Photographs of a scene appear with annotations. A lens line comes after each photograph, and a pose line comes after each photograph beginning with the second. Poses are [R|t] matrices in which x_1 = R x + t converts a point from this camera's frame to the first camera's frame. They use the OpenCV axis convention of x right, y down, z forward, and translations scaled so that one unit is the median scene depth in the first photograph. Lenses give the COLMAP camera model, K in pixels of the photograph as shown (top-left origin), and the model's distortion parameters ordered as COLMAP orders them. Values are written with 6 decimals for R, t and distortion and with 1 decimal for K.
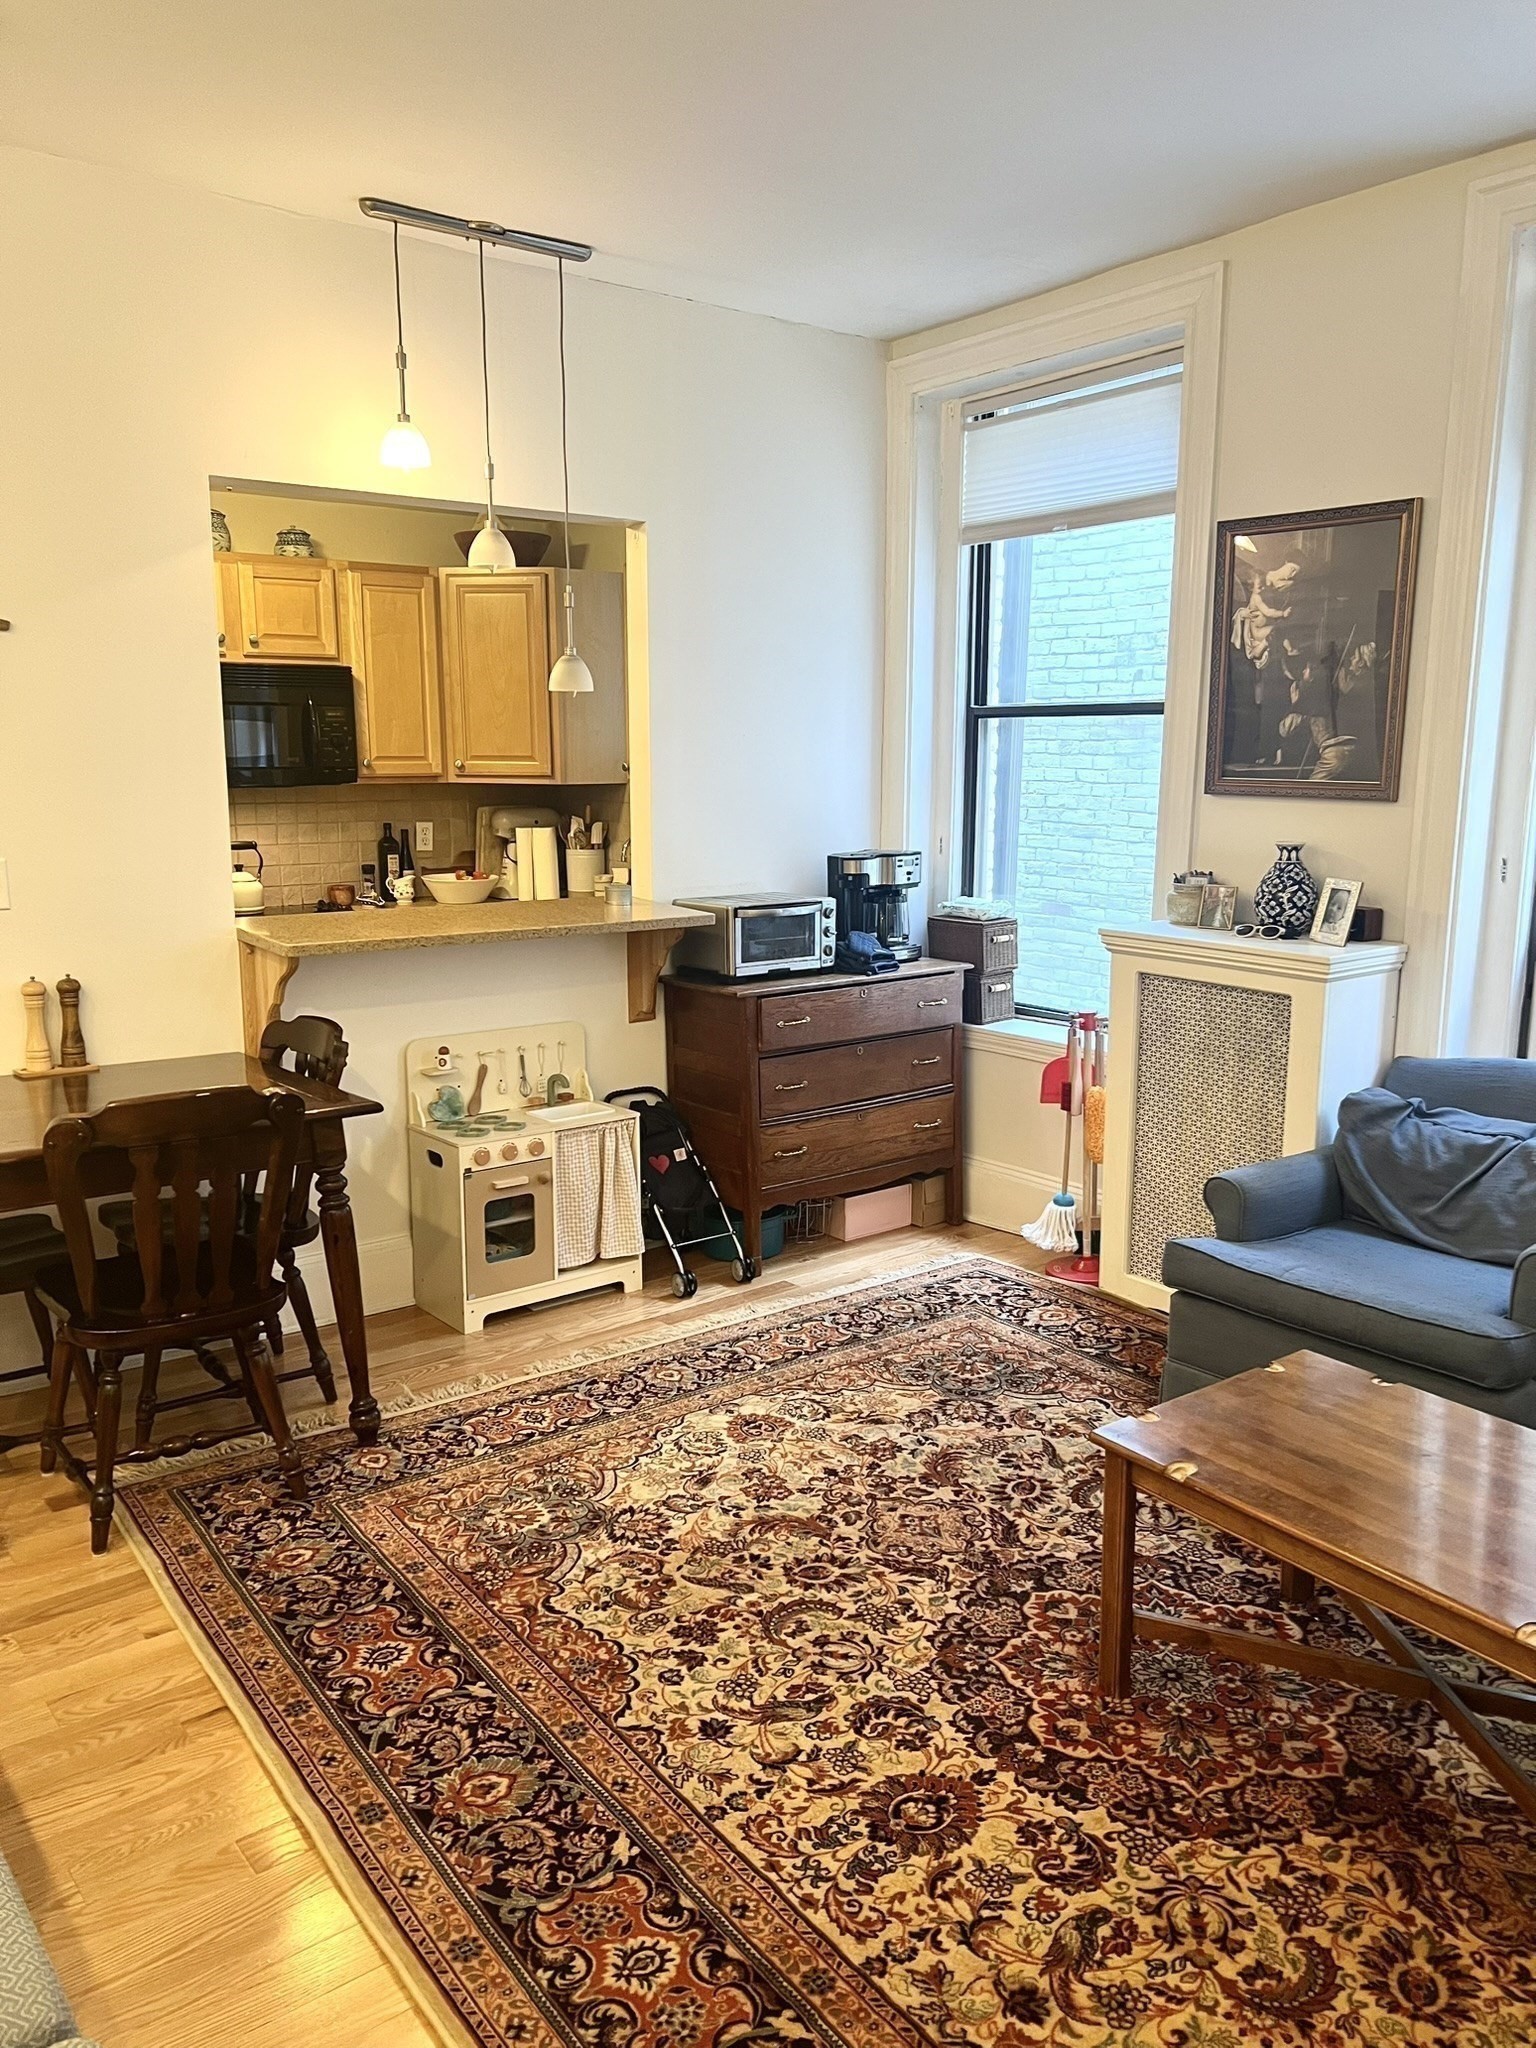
lens RADIAL K [[1522.0, 0, 766.6], [0, 1522.0, 1027.1], [0, 0, 1]] dist [-0.002427, -0.007072]
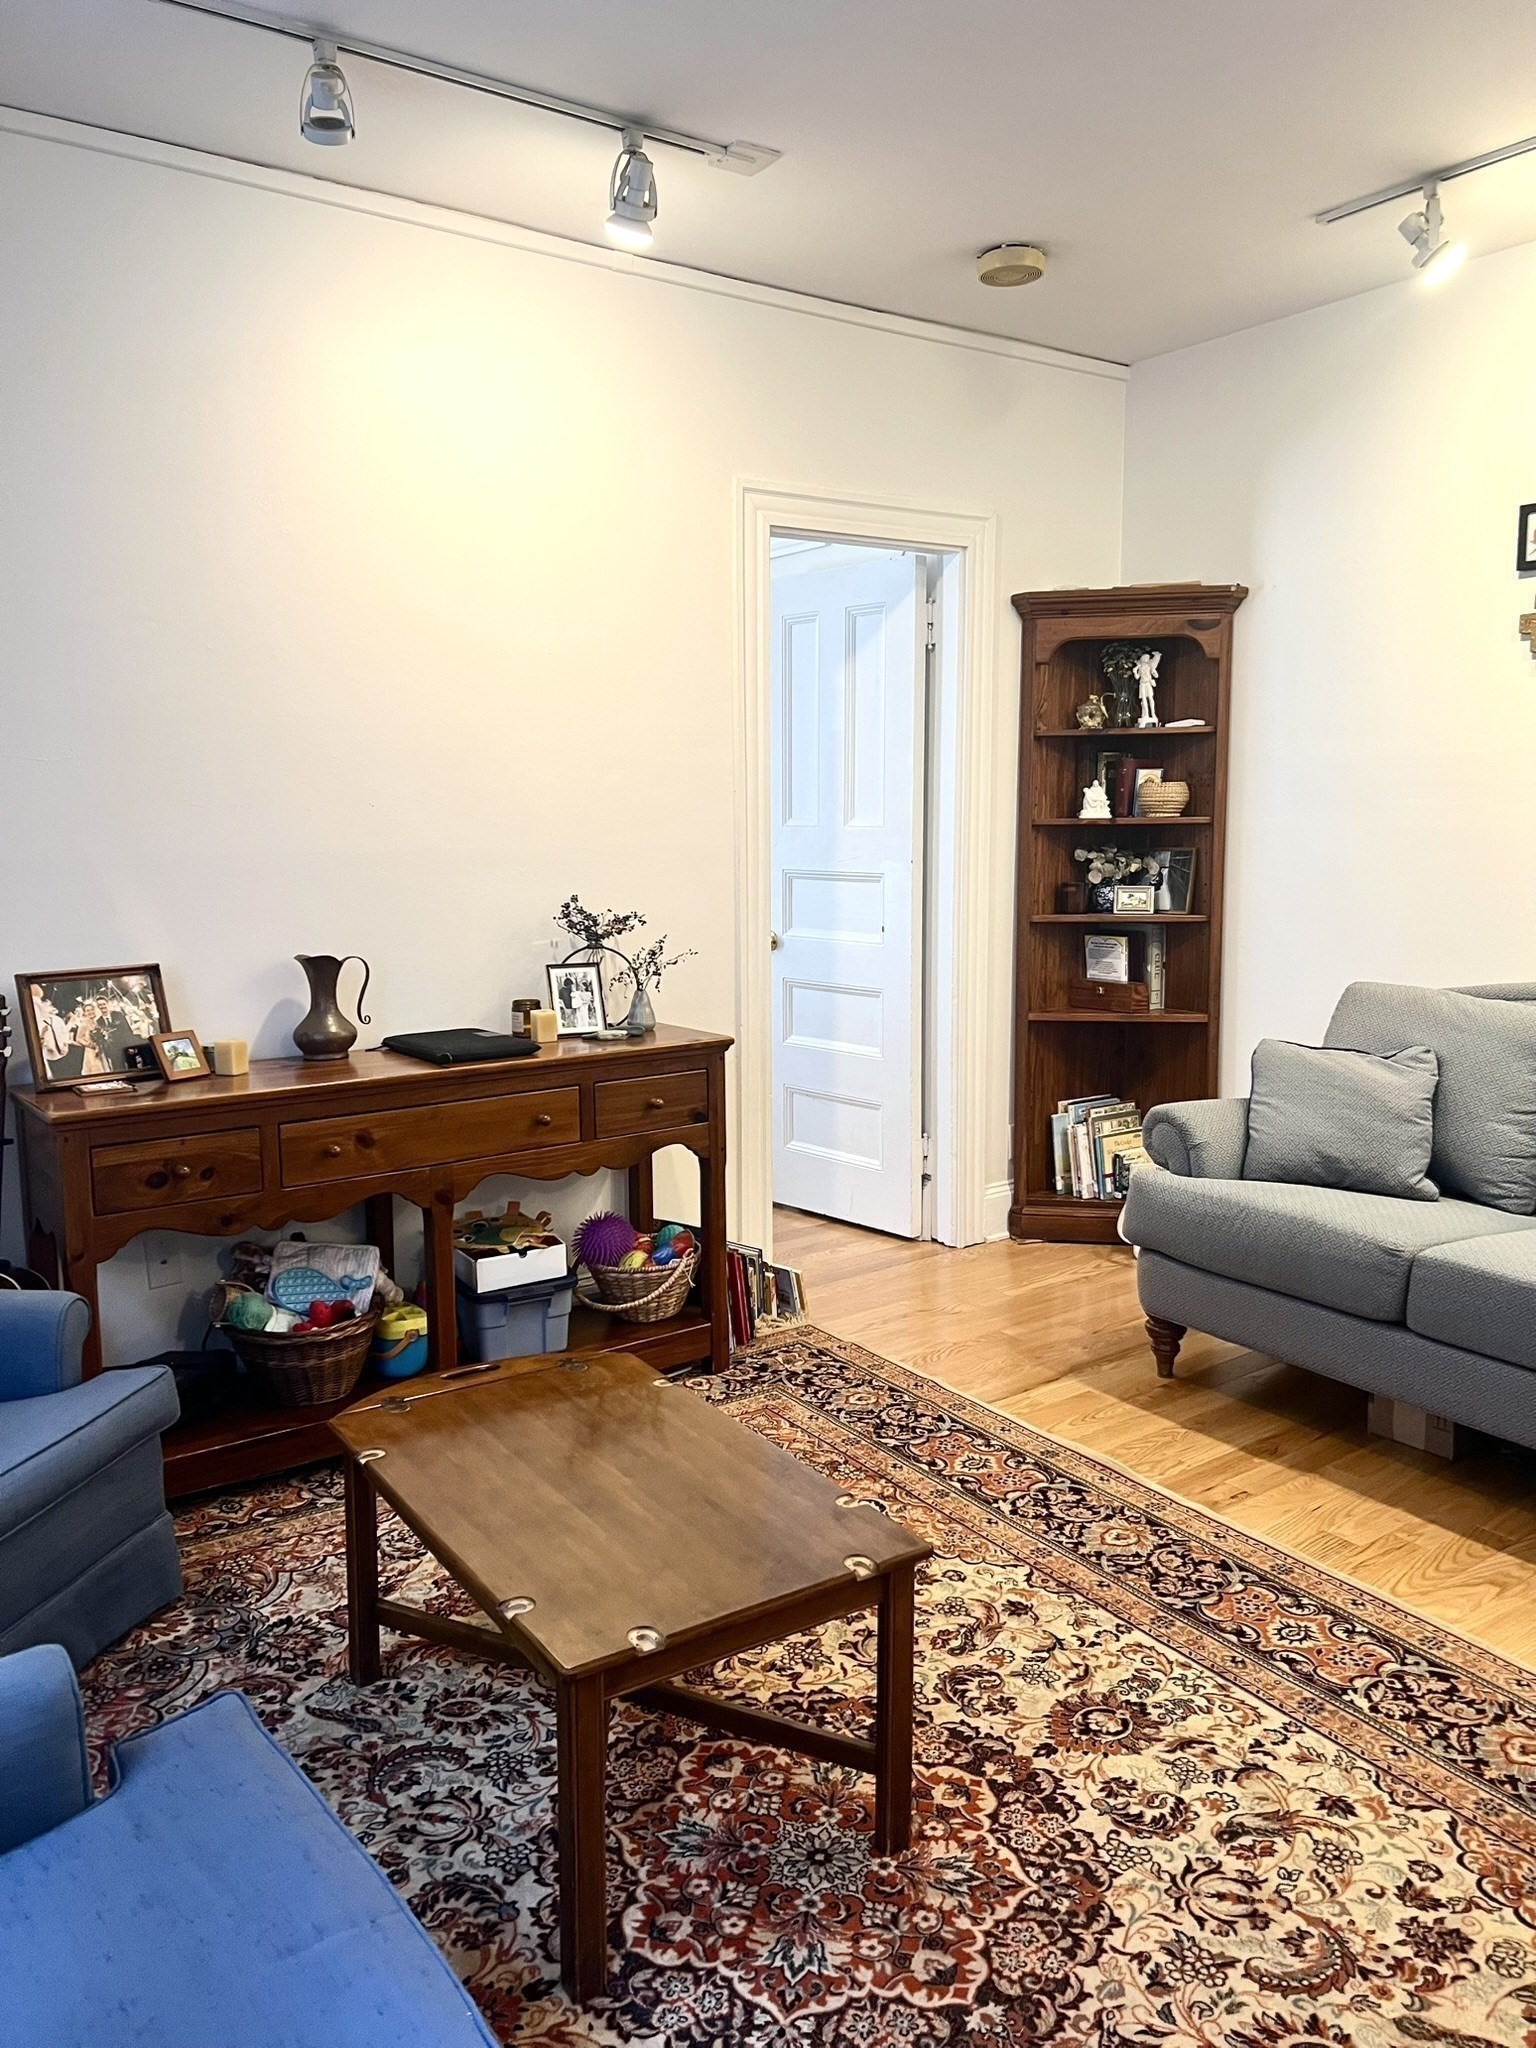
lens RADIAL K [[1522.0, 0, 768.4], [0, 1522.0, 1022.6], [0, 0, 1]] dist [-0.002427, -0.007072]
pose [[-0.999010, 0.009697, 0.043406, 0.272590], [0.023311, 0.945310, 0.325340, -0.305331], [-0.037877, 0.326030, -0.944600, 1.766237]]
